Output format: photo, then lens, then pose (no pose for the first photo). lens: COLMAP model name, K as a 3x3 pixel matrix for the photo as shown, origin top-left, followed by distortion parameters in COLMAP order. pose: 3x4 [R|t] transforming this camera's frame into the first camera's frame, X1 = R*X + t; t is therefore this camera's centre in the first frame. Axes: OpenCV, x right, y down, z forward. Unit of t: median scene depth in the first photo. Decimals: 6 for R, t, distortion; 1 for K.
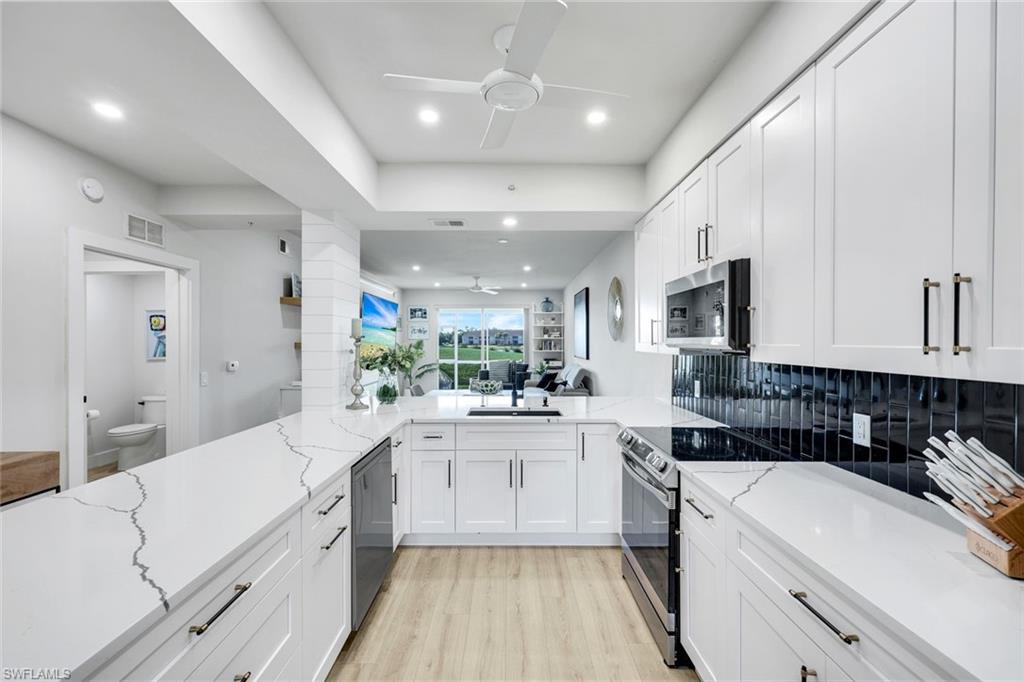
lens RADIAL K [[415.8, 0, 514.2], [0, 415.8, 342.7], [0, 0, 1]] dist [-0.000099, 0.001028]
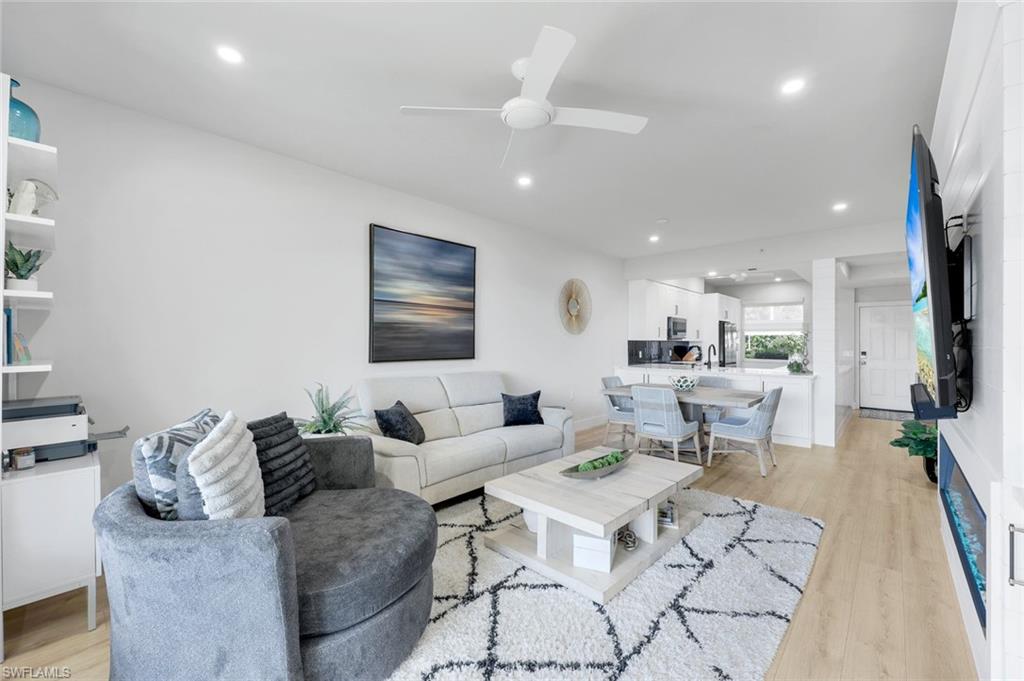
lens RADIAL K [[415.8, 0, 512.5], [0, 415.8, 340.5], [0, 0, 1]] dist [-0.000099, 0.001028]
pose [[-0.729739, -0.001887, 0.683723, -0.213773], [-0.001971, 0.999998, 0.000657, 0.007537], [-0.683723, -0.000868, -0.729741, 0.993052]]
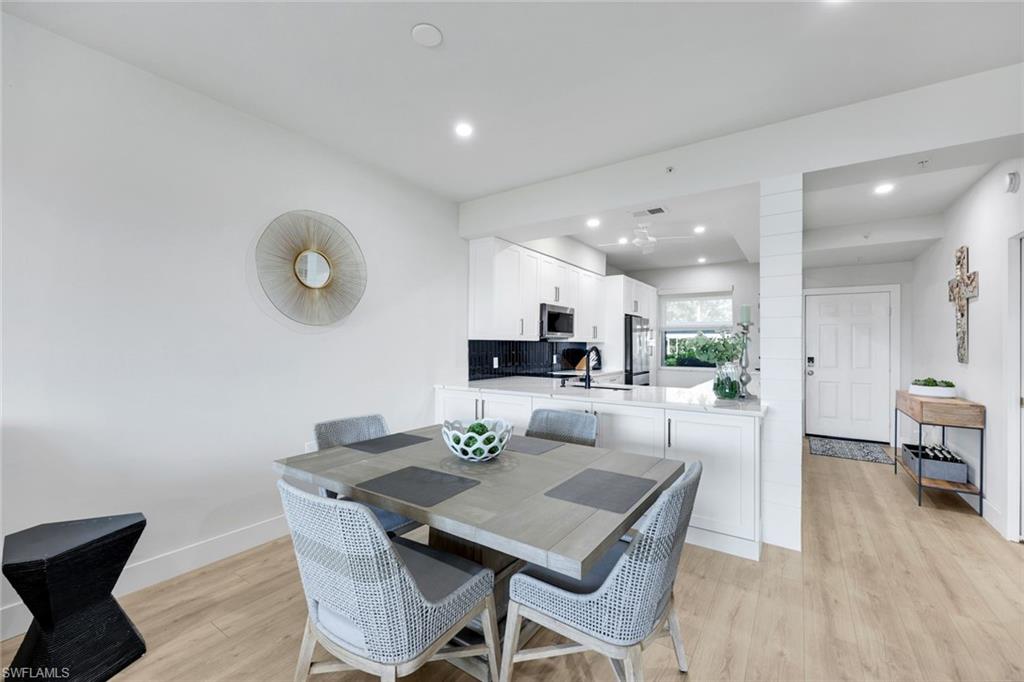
lens RADIAL K [[415.8, 0, 517.8], [0, 415.8, 343.1], [0, 0, 1]] dist [-0.000099, 0.001028]
pose [[-0.821059, -0.001537, 0.570841, -0.156111], [-0.003146, 0.999993, -0.001833, 0.011206], [-0.570835, -0.003300, -0.821058, 0.658656]]
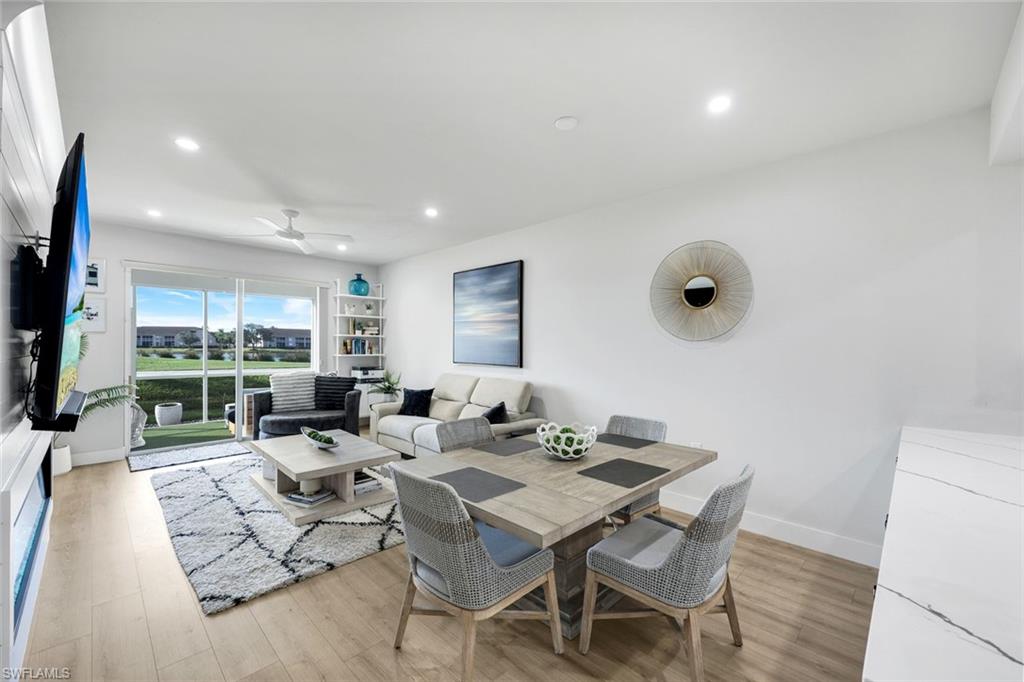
lens RADIAL K [[415.8, 0, 508.9], [0, 415.8, 346.8], [0, 0, 1]] dist [-0.000099, 0.001028]
pose [[0.714372, 0.003908, 0.699755, -0.211647], [-0.006259, 0.999980, 0.000805, 0.004155], [-0.699738, -0.004955, 0.714382, 0.371581]]
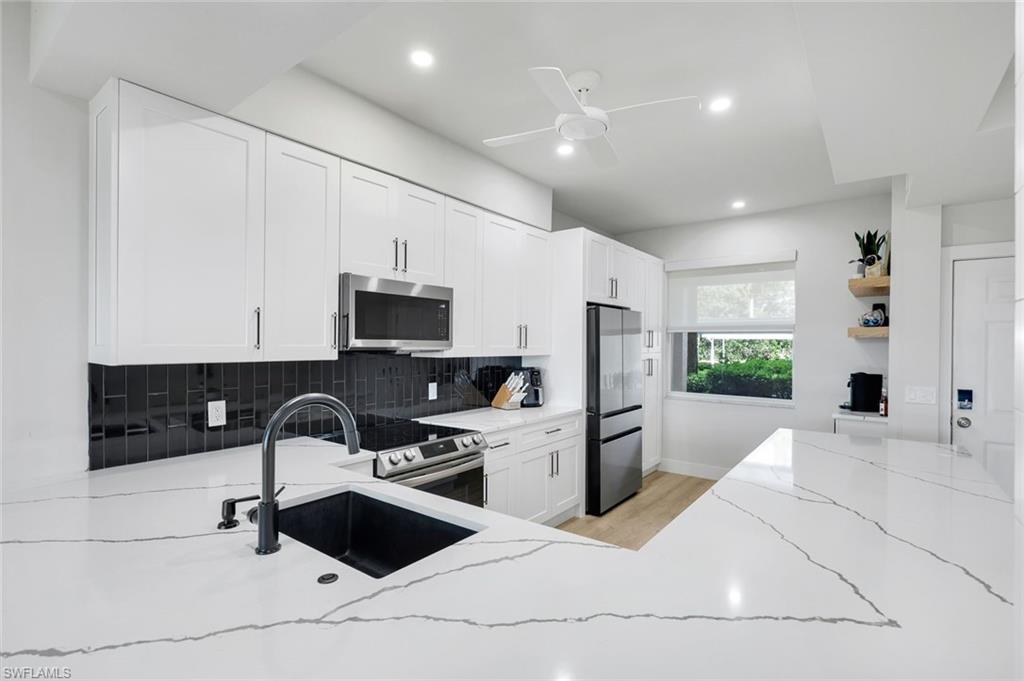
lens RADIAL K [[469.5, 0, 518.3], [0, 469.5, 346.8], [0, 0, 1]] dist [-0.001043, -0.000212]
pose [[-0.787909, -0.006274, 0.615760, -0.118956], [-0.003423, 0.999977, 0.005809, -0.000496], [-0.615783, 0.002469, -0.787912, 0.379091]]
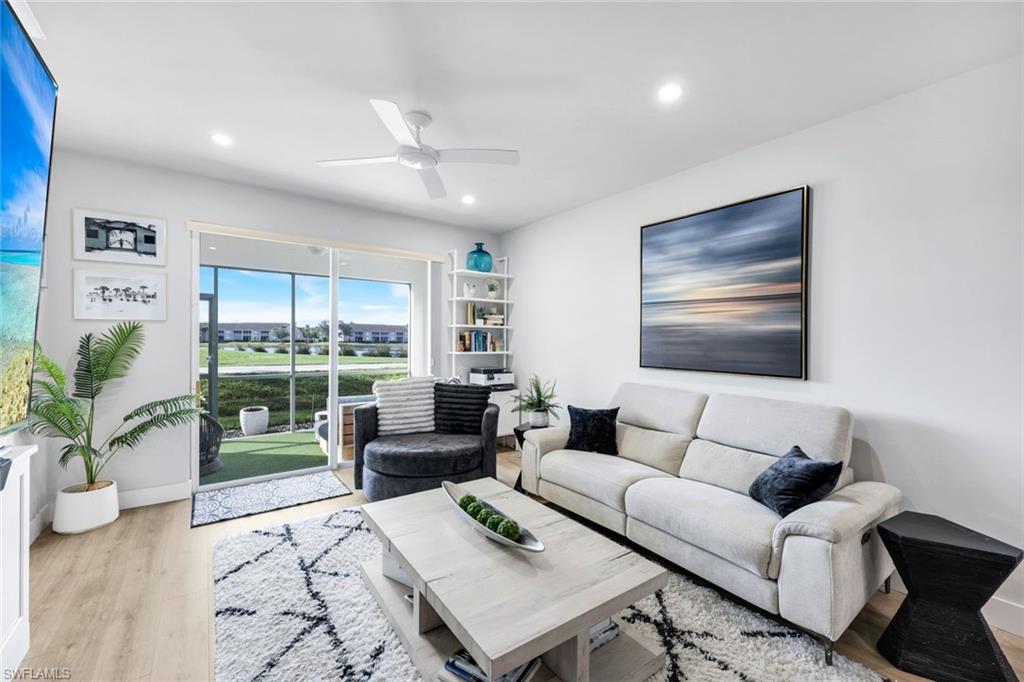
lens RADIAL K [[415.8, 0, 503.4], [0, 415.8, 341.3], [0, 0, 1]] dist [-0.000099, 0.001028]
pose [[0.819352, 0.004920, 0.573269, -0.177811], [-0.007428, 0.999970, 0.002035, 0.004773], [-0.573242, -0.005926, 0.819365, 0.591651]]
